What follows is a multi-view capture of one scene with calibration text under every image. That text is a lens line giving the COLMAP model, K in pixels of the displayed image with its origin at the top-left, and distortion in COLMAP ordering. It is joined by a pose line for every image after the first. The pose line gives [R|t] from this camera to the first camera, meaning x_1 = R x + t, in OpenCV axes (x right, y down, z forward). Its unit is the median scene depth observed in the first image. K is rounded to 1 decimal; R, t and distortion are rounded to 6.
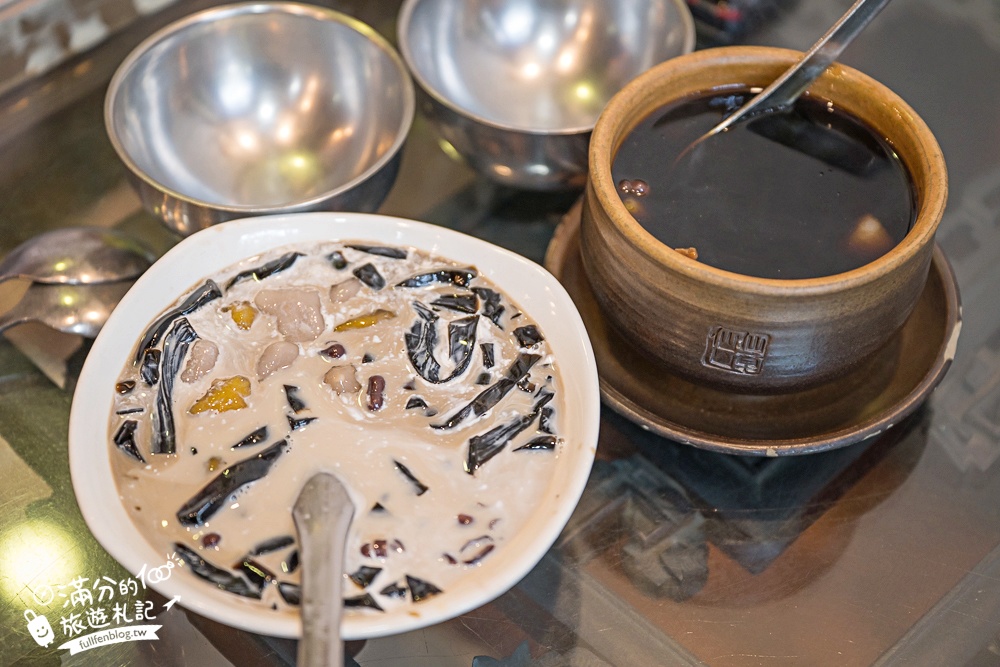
lens RADIAL K [[1828.5, 0, 499.8], [0, 1828.5, 333.3], [0, 0, 1]] dist [-0.011377, 0.000000]
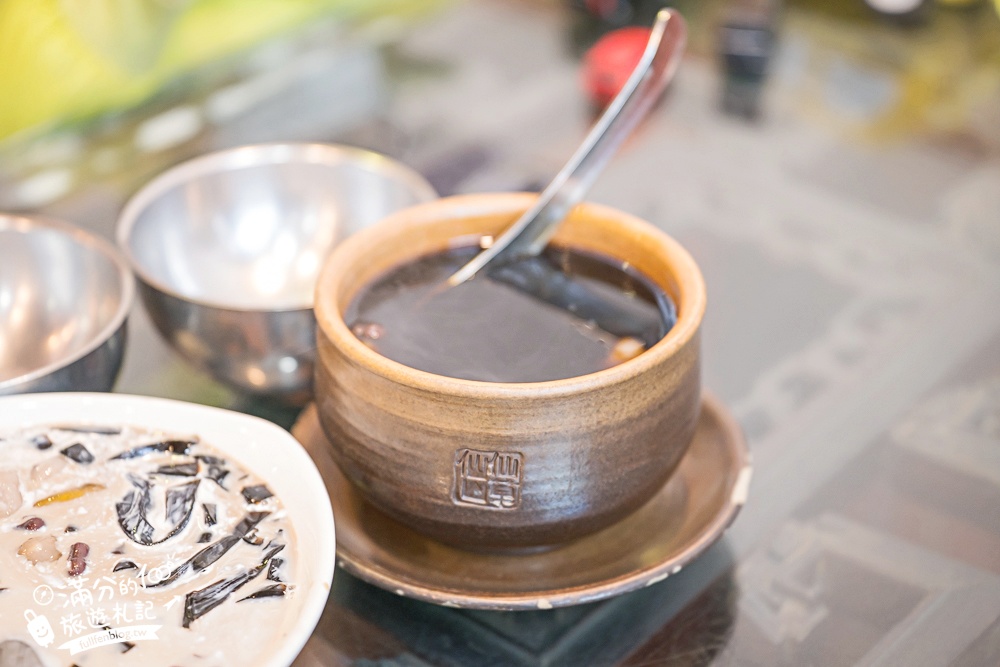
lens RADIAL K [[1997.0, 0, 500.1], [0, 1997.0, 333.5], [0, 0, 1]] dist [0.050556, 0.000000]
pose [[0.995344, -0.071718, 0.064402, 0.077351], [0.087927, 0.949321, -0.301759, 0.233802], [-0.039496, 0.306017, 0.951207, 0.056479]]
